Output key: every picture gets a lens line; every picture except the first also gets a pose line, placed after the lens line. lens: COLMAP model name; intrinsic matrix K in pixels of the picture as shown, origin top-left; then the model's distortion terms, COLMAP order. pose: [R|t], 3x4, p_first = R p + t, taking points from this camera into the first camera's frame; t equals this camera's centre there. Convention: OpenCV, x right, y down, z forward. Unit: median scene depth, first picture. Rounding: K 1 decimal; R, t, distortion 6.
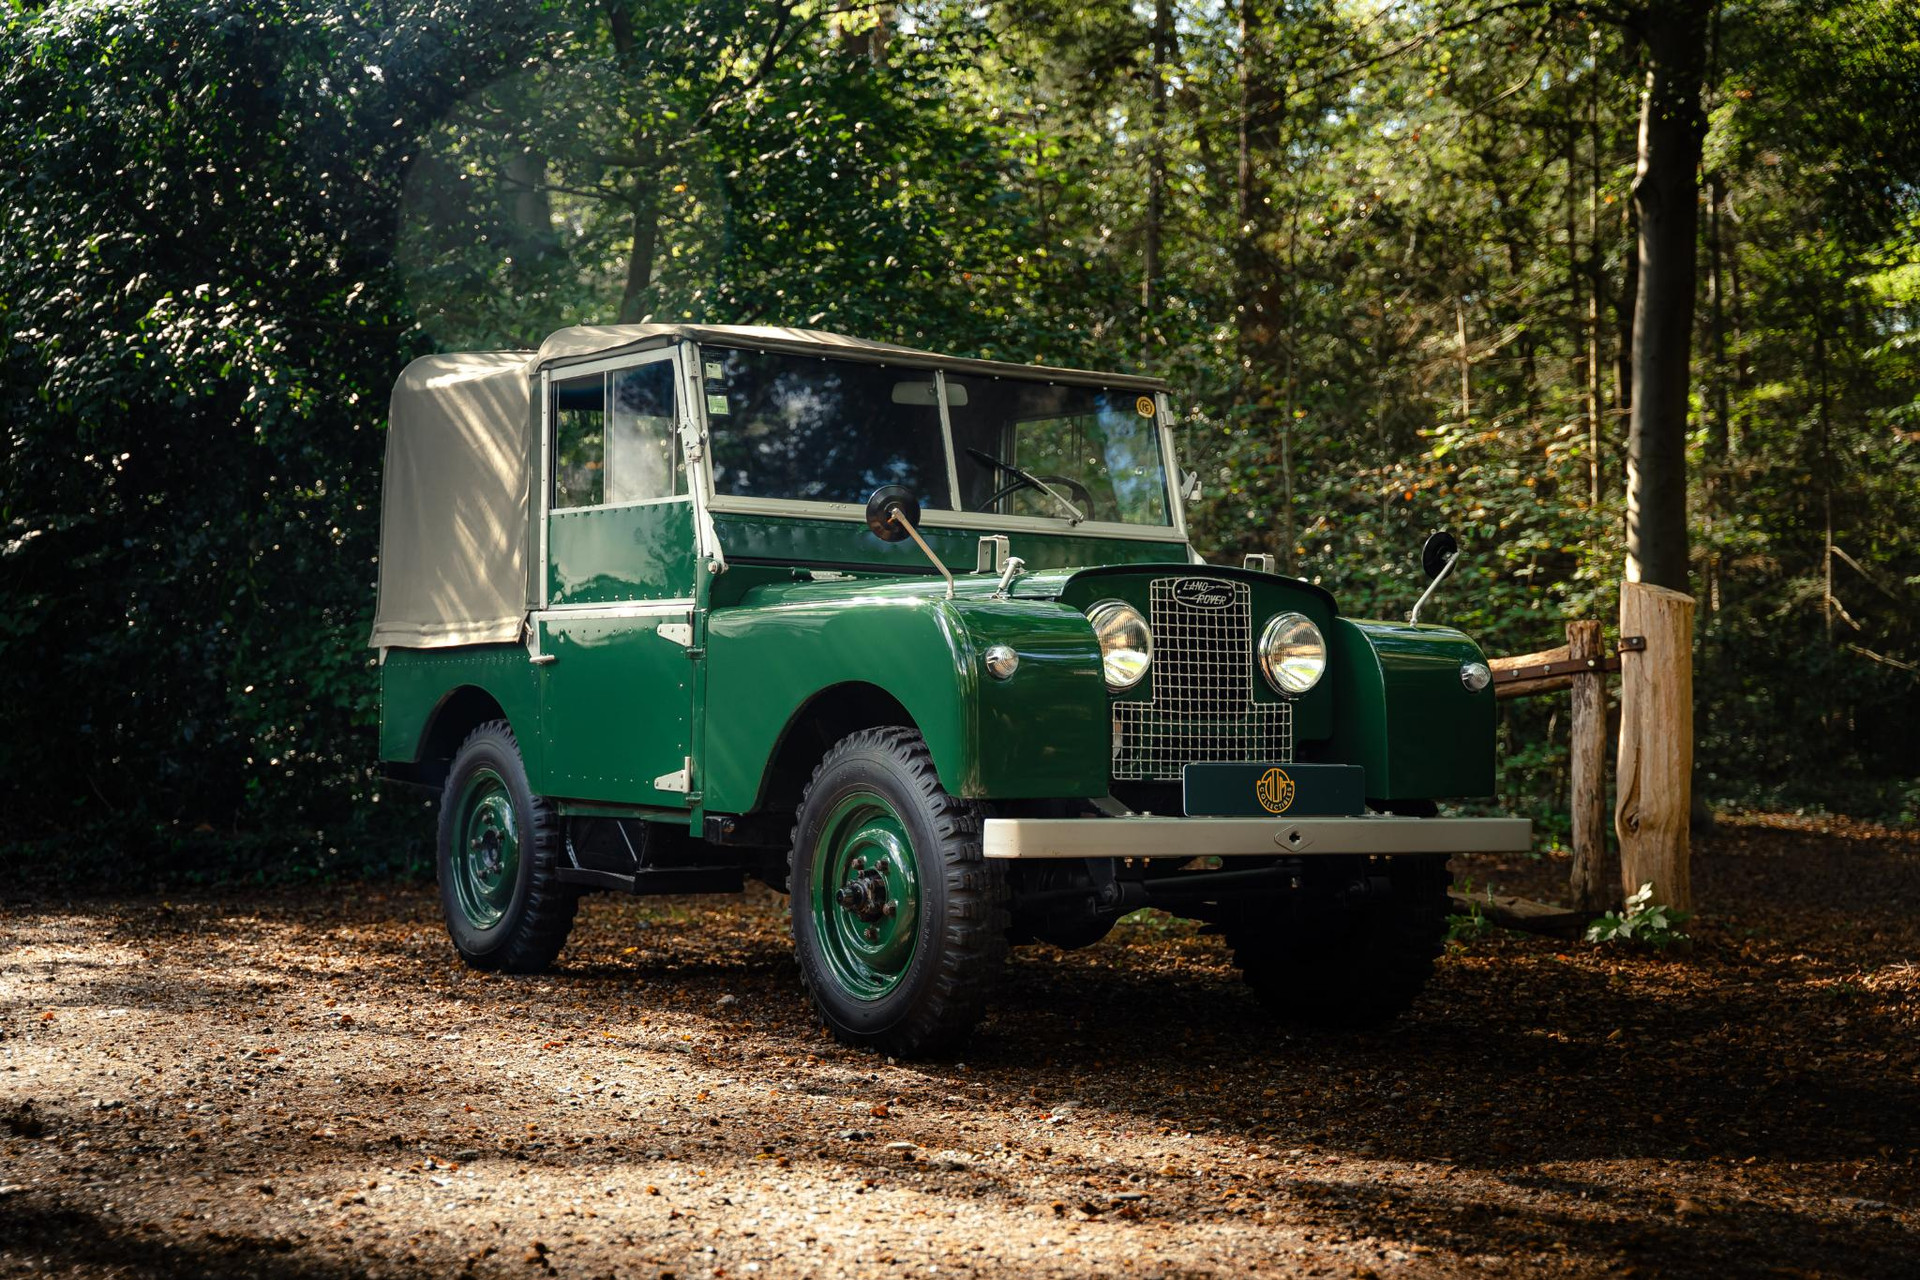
lens RADIAL K [[2604.5, 0, 960.0], [0, 2604.5, 640.0], [0, 0, 1]] dist [0.030222, -0.077254]
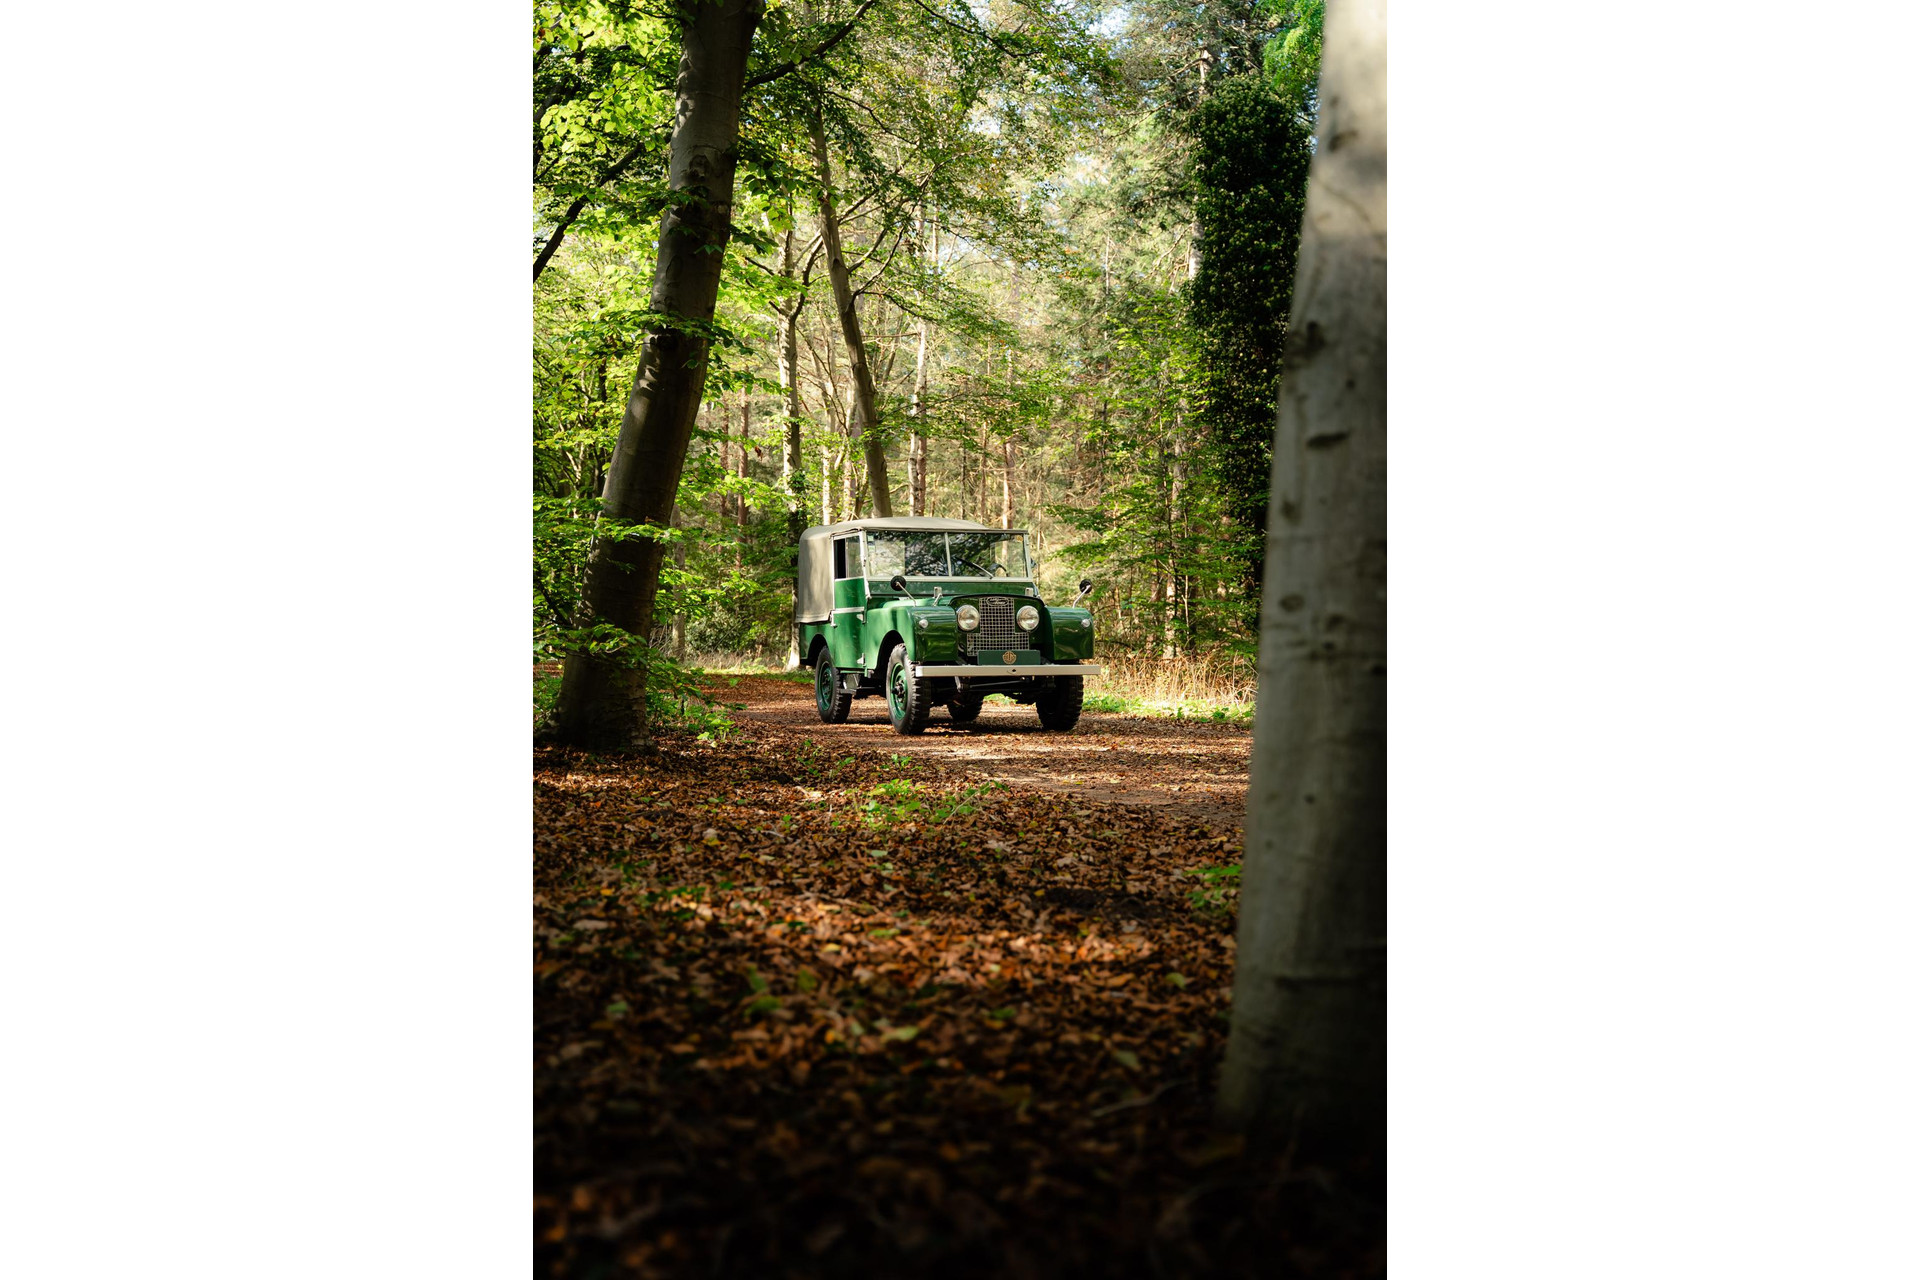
lens RADIAL K [[1537.7, 0, 960.0], [0, 1537.7, 640.0], [0, 0, 1]] dist [0.003032, 0.005505]
pose [[0.975594, -0.026704, -0.217954, 0.447141], [0.031715, 0.999306, 0.019527, -0.007612], [0.217281, -0.025963, 0.975764, -0.914899]]
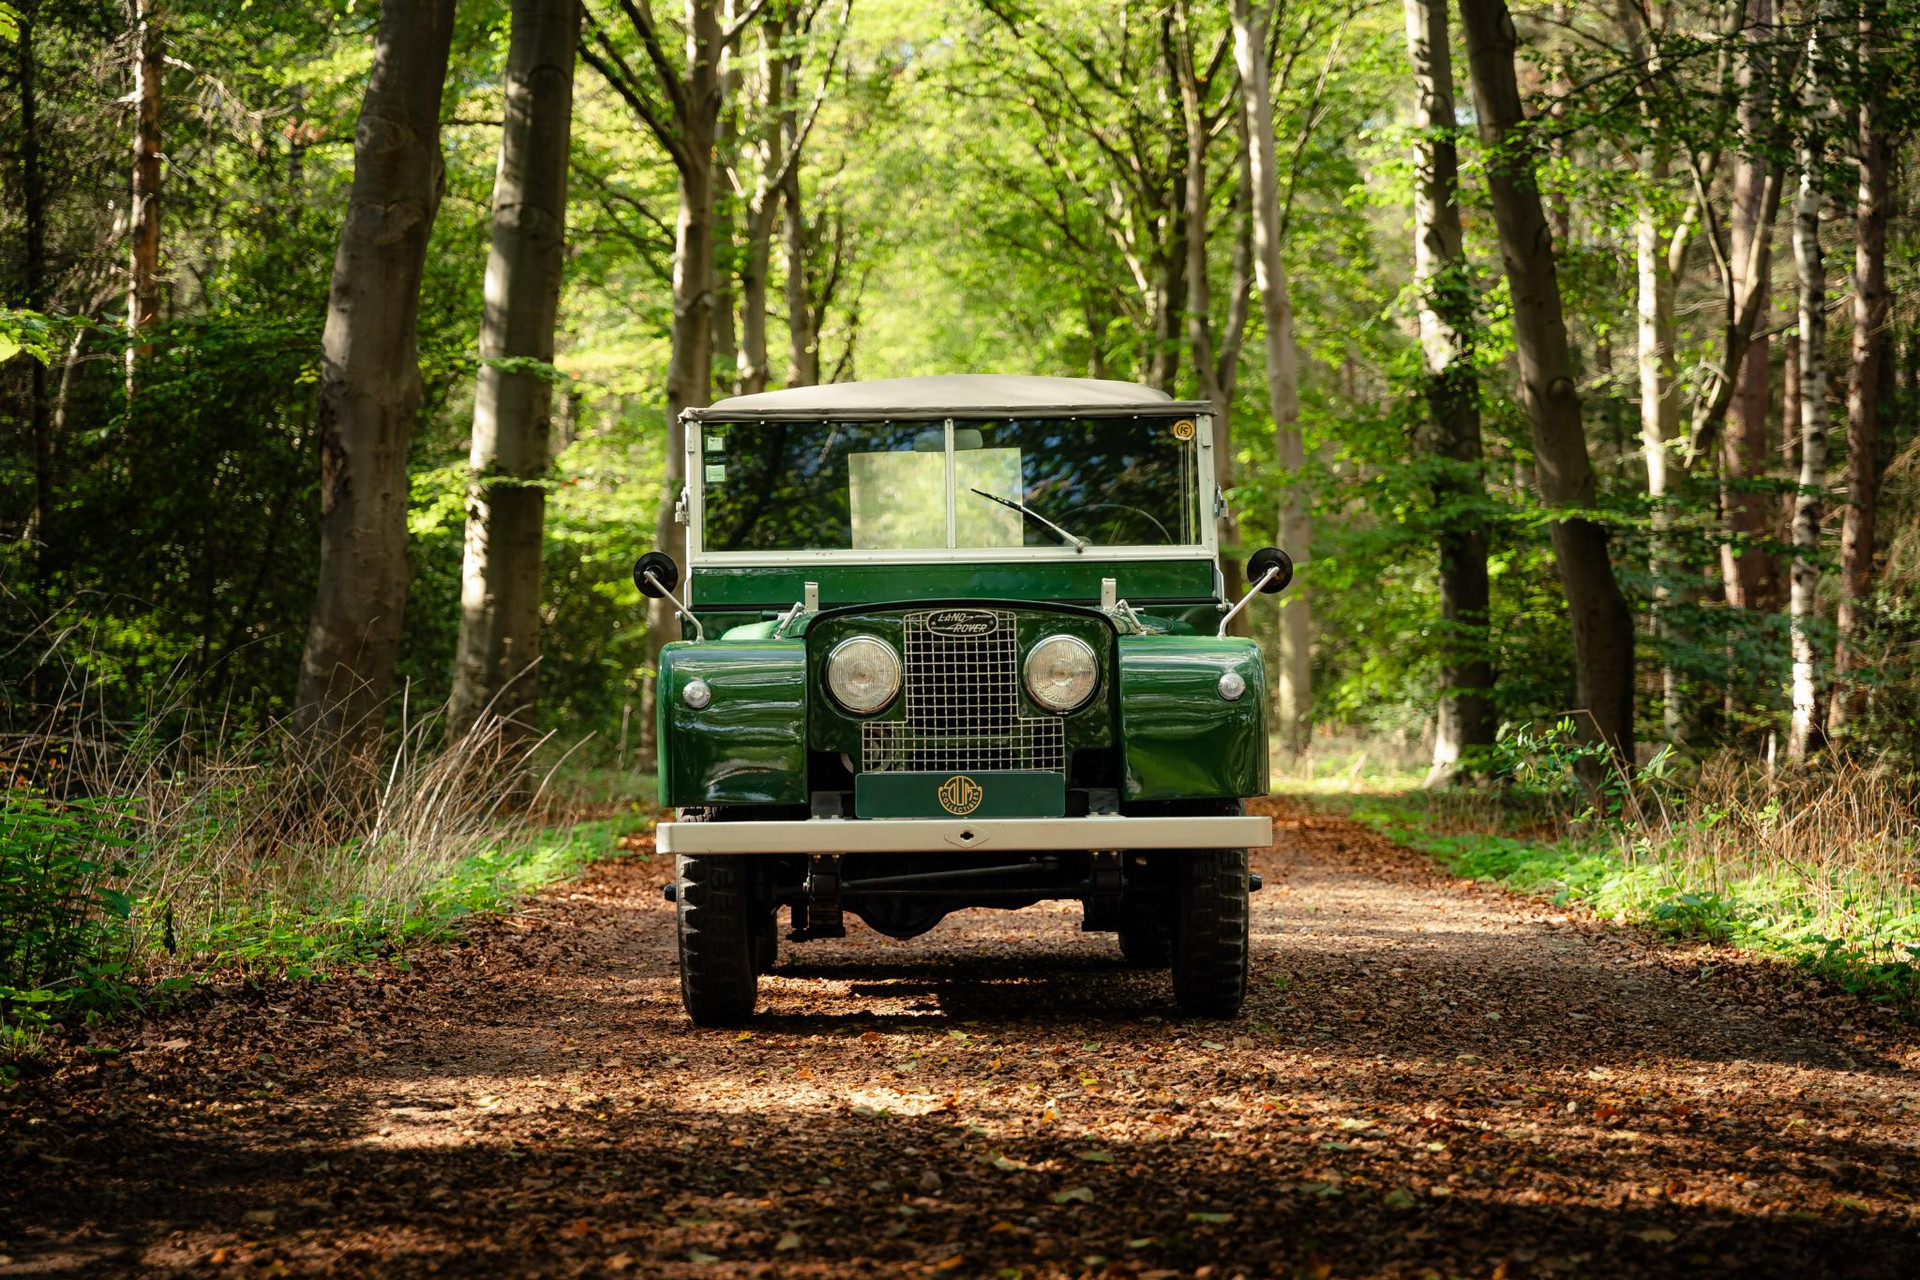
lens RADIAL K [[3642.2, 0, 960.0], [0, 3642.2, 640.0], [0, 0, 1]] dist [0.302977, 0.131279]
pose [[0.838447, -0.042673, -0.543310, 0.876398], [0.046009, 0.998913, -0.007454, 0.001096], [0.543037, -0.018747, 0.839499, -0.306869]]
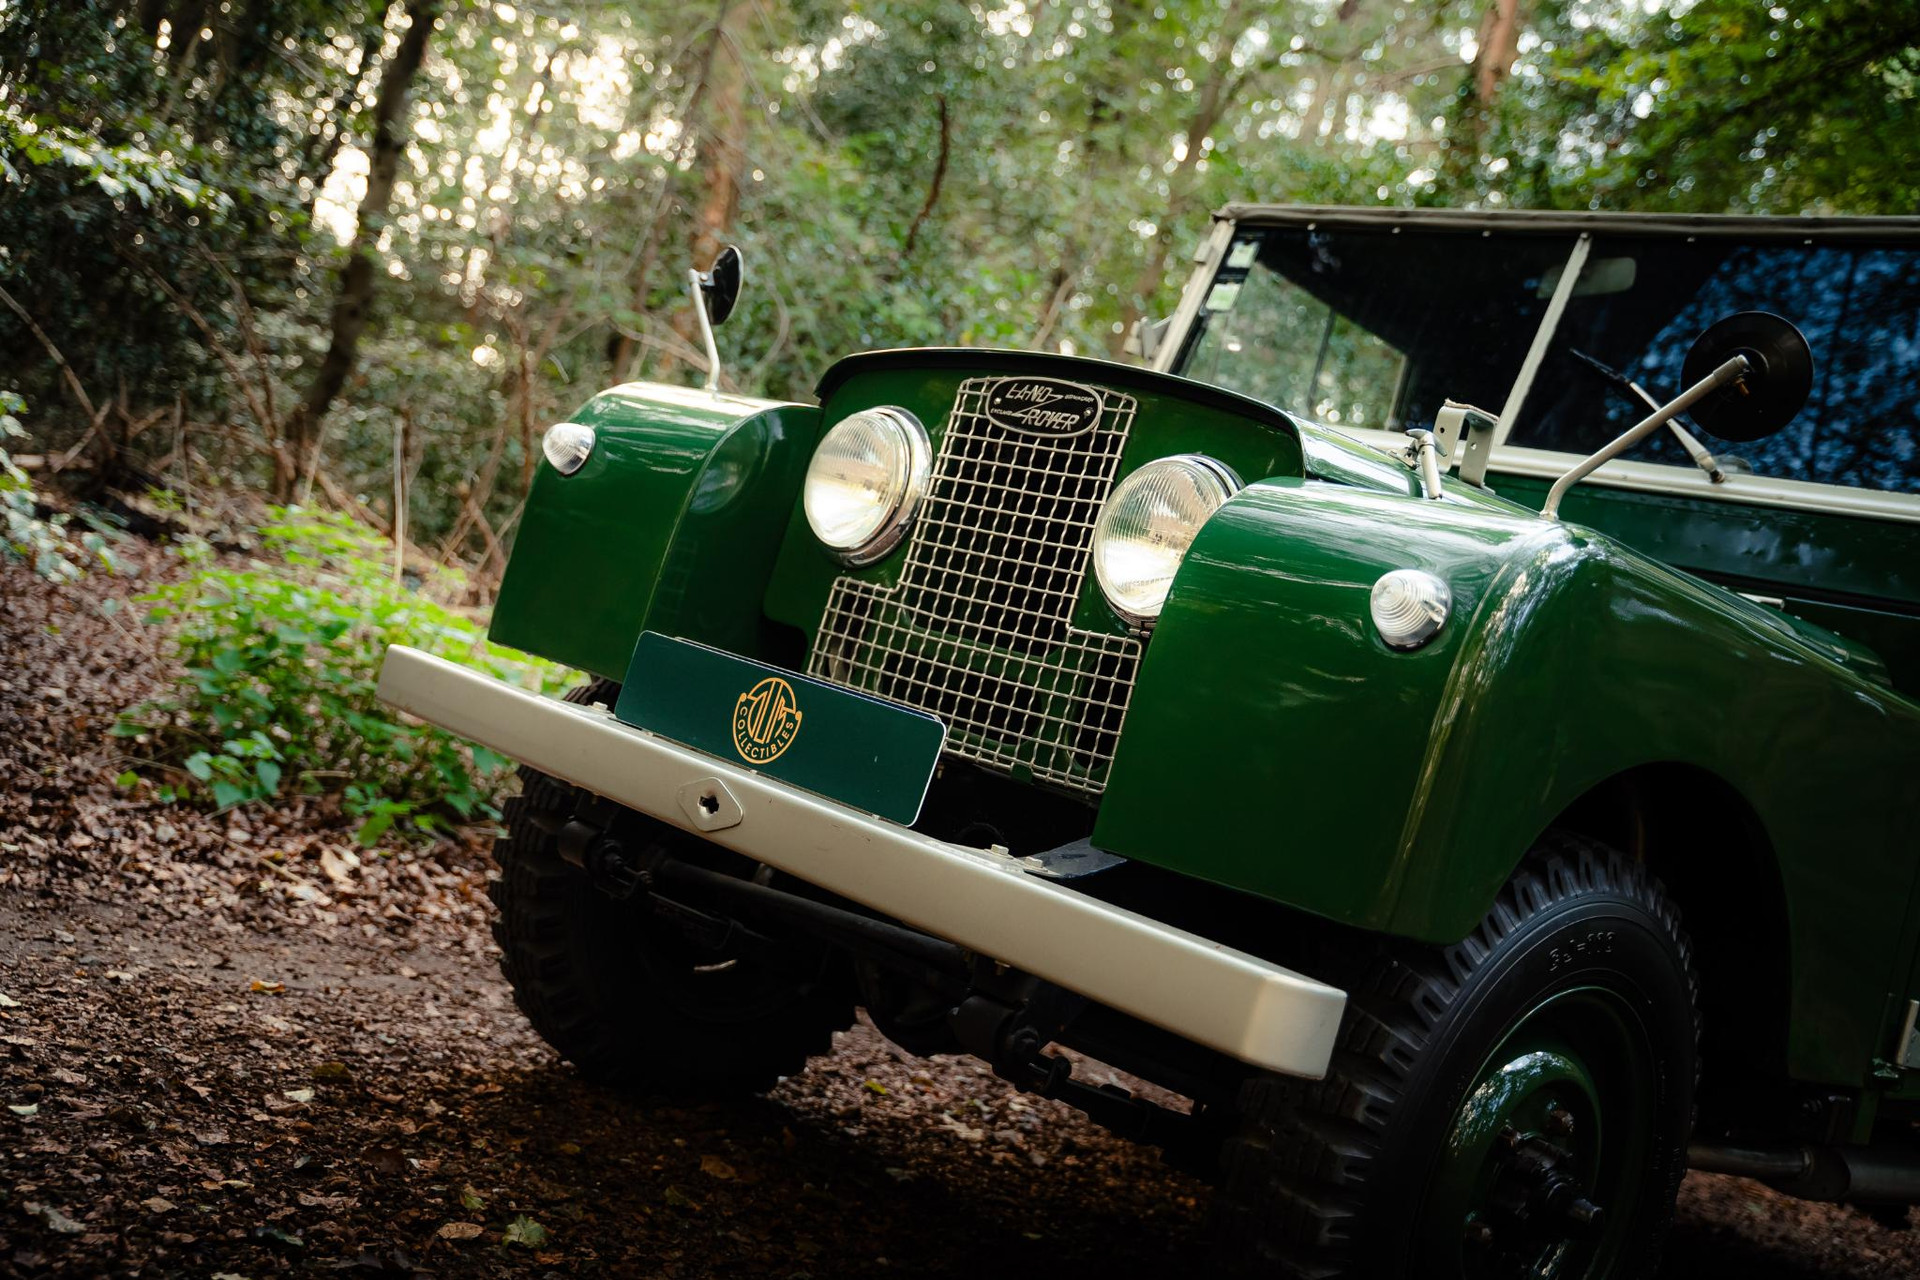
lens RADIAL K [[1981.3, 0, 960.0], [0, 1981.3, 640.0], [0, 0, 1]] dist [-0.006275, 0.002697]
pose [[0.194388, 0.009317, -0.980881, 0.440445], [-0.237969, 0.970531, -0.037942, 0.042444], [0.951622, 0.240795, 0.190876, 0.843222]]
